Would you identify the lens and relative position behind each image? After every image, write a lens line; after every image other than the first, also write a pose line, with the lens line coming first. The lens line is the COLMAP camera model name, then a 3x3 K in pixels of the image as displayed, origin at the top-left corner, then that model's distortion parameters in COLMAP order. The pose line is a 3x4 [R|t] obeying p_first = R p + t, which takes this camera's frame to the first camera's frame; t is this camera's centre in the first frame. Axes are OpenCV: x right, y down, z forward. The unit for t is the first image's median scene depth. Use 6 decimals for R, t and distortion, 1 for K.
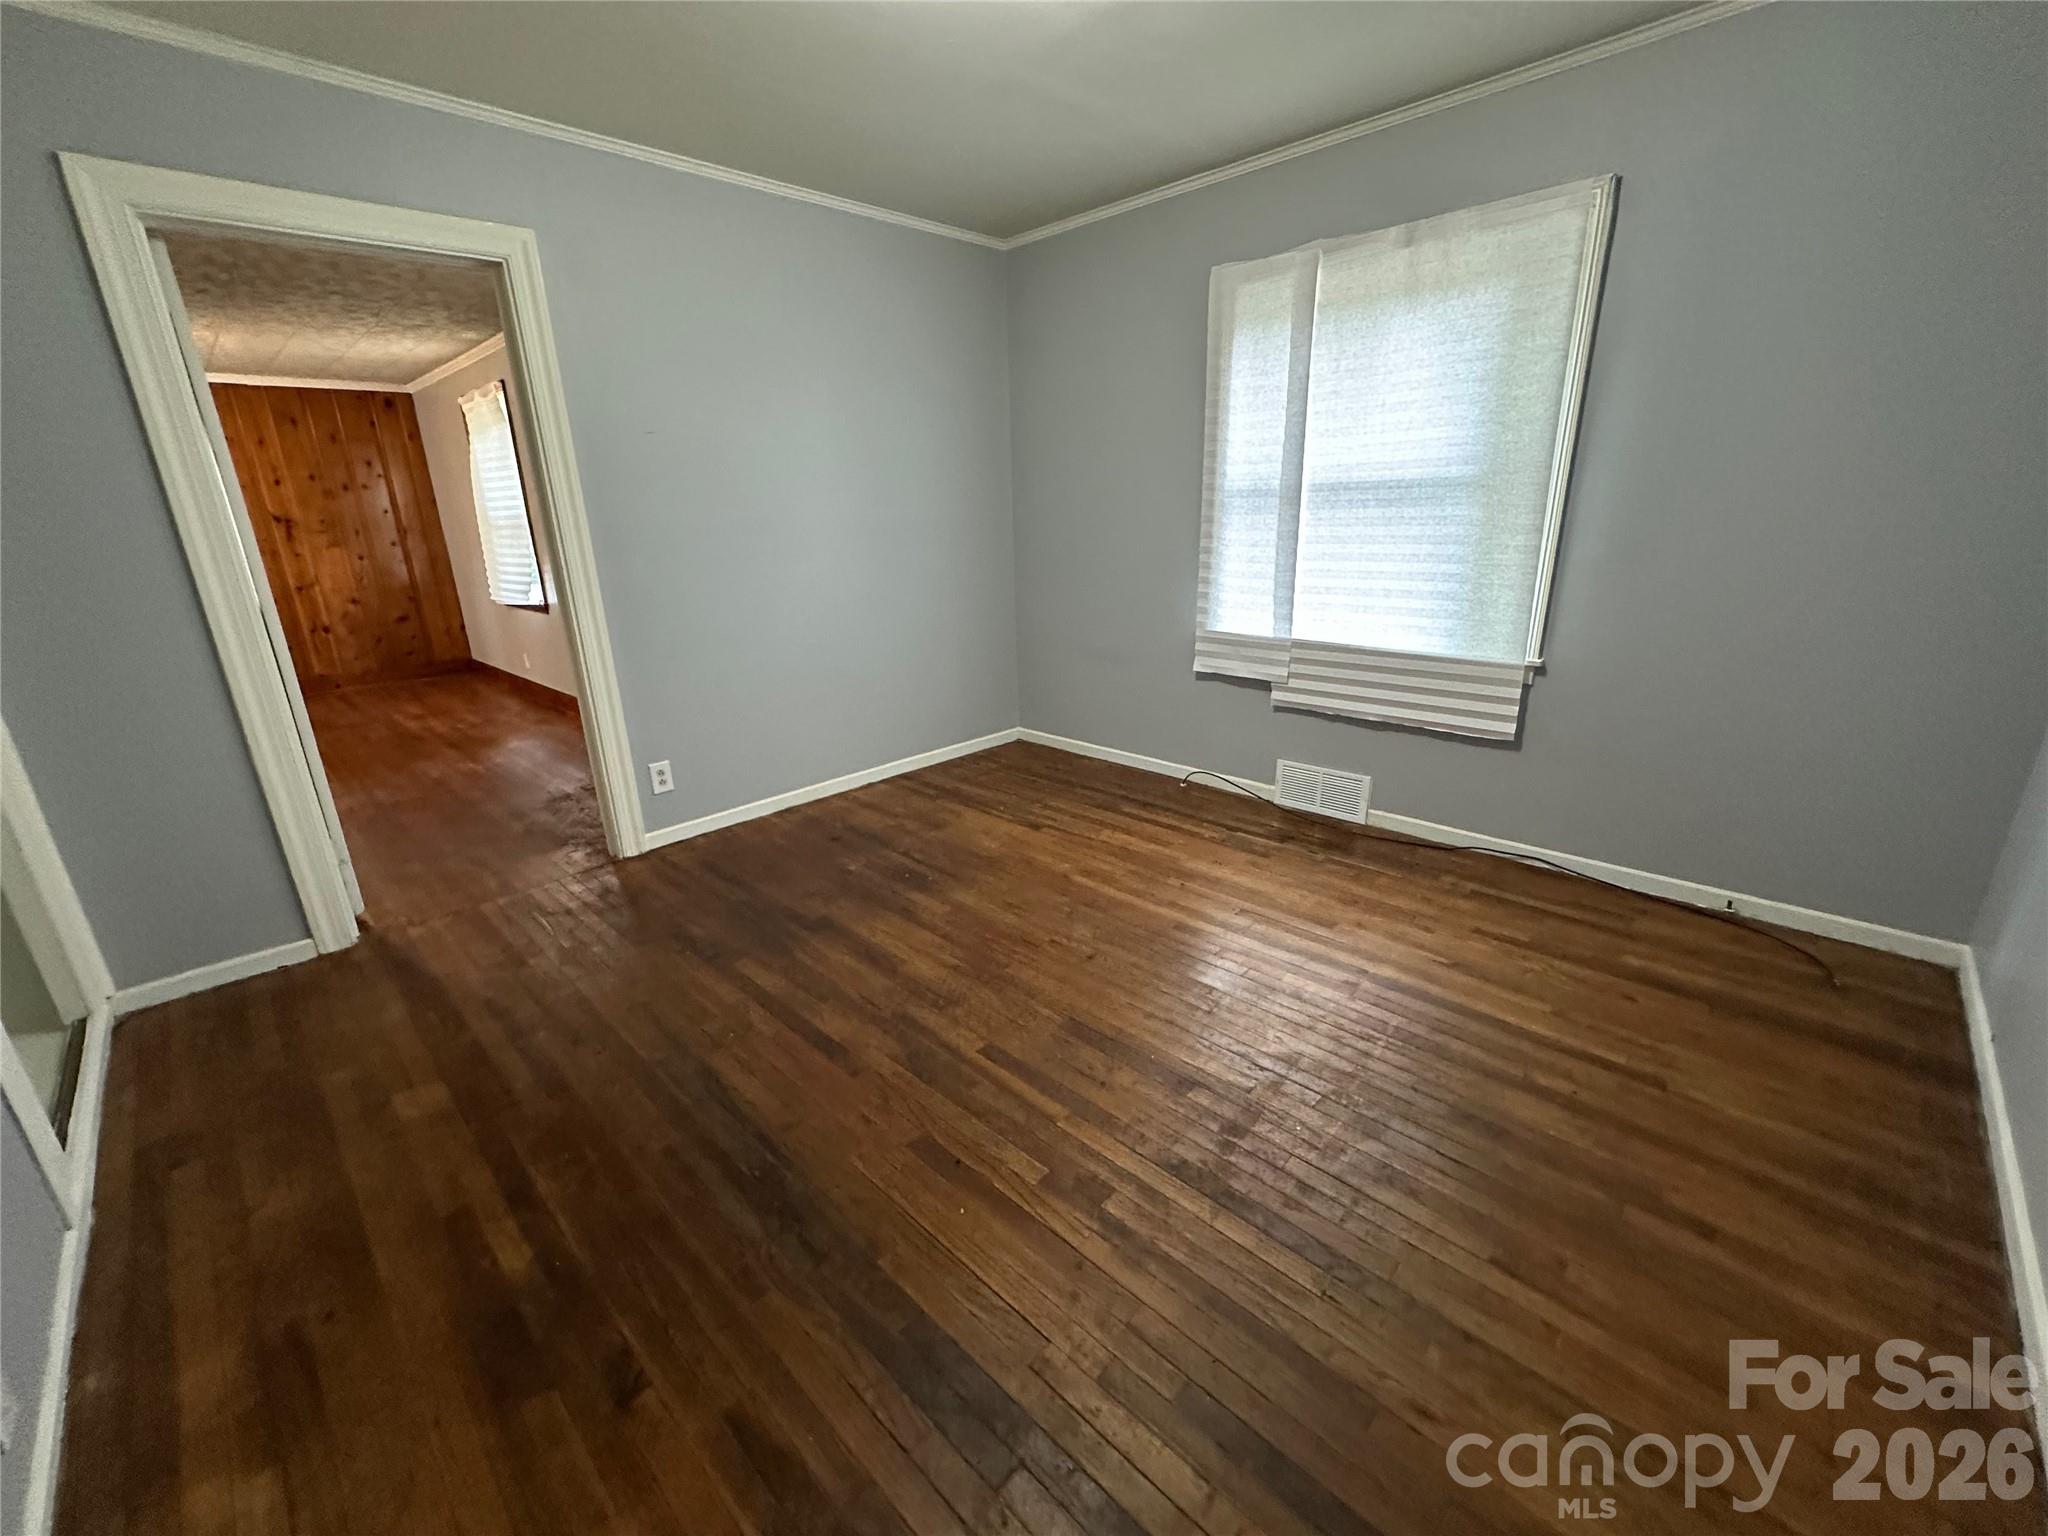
lens RADIAL K [[829.7, 0, 1037.9], [0, 829.7, 762.5], [0, 0, 1]] dist [-0.004021, 0.000308]
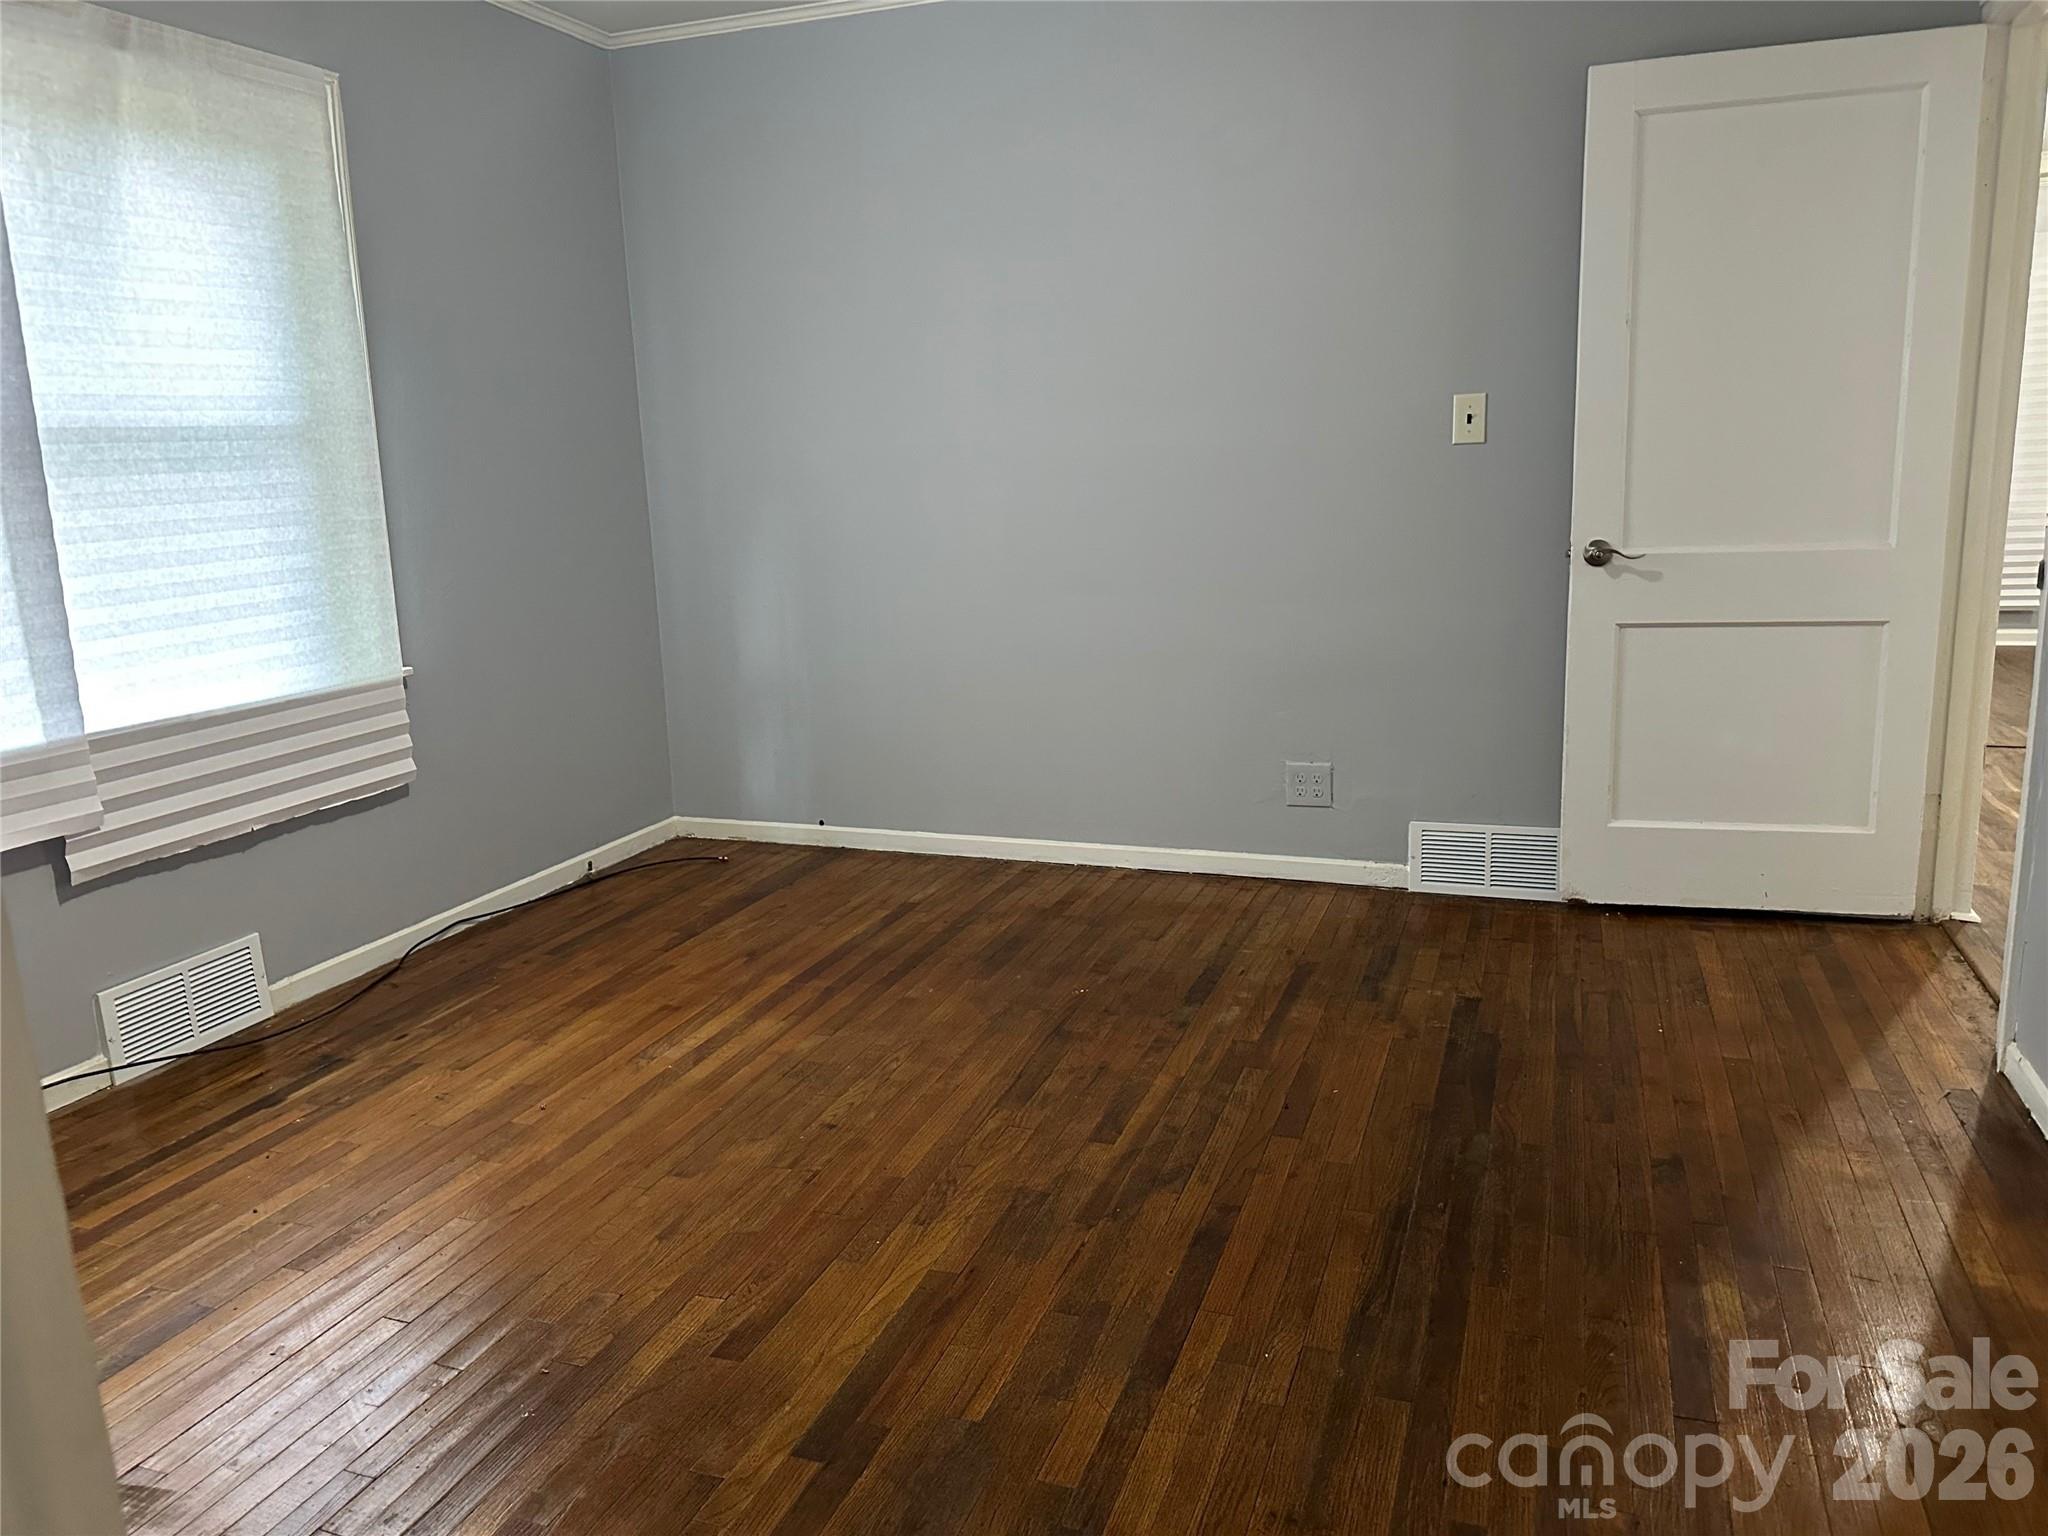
lens RADIAL K [[1437.9, 0, 1043.0], [0, 1437.9, 750.1], [0, 0, 1]] dist [-0.007251, -0.012464]
pose [[-0.410278, -0.143227, 0.900643, -0.762889], [0.312574, 0.905683, 0.286419, -0.231413], [-0.856720, 0.399029, -0.326813, 0.893286]]
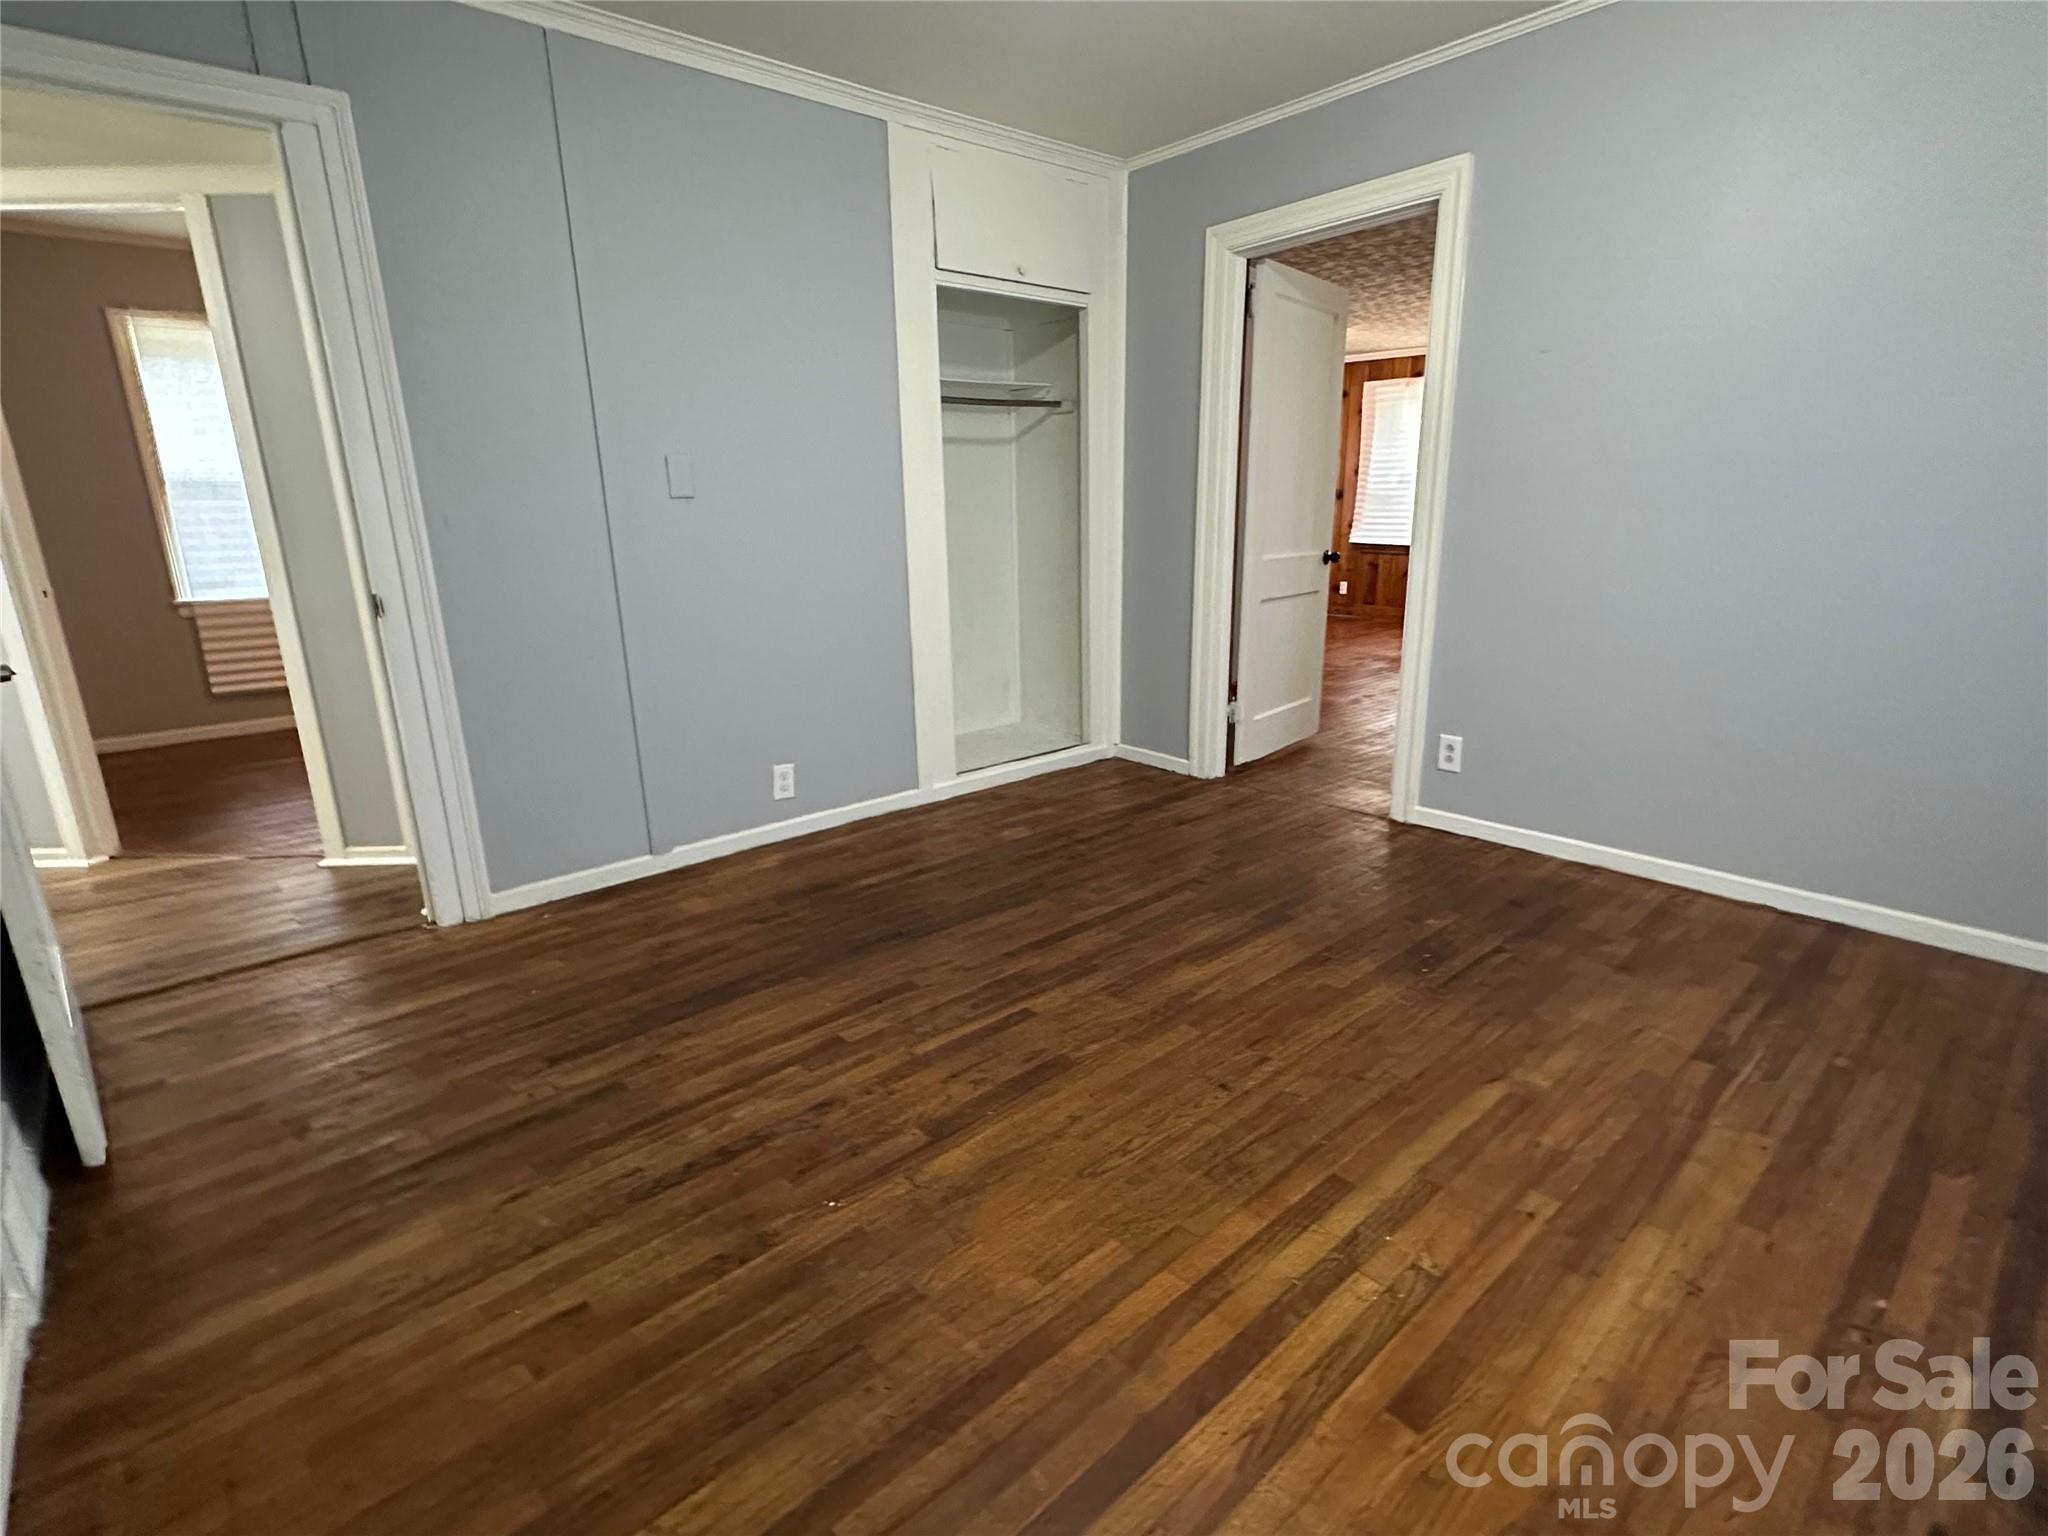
lens RADIAL K [[1004.3, 0, 1015.9], [0, 1004.3, 774.2], [0, 0, 1]] dist [-0.003956, -0.000581]
pose [[-0.090002, 0.292634, -0.951980, 0.650817], [-0.276556, 0.910924, 0.306160, -0.172543], [0.956774, 0.290830, -0.001055, 0.613075]]
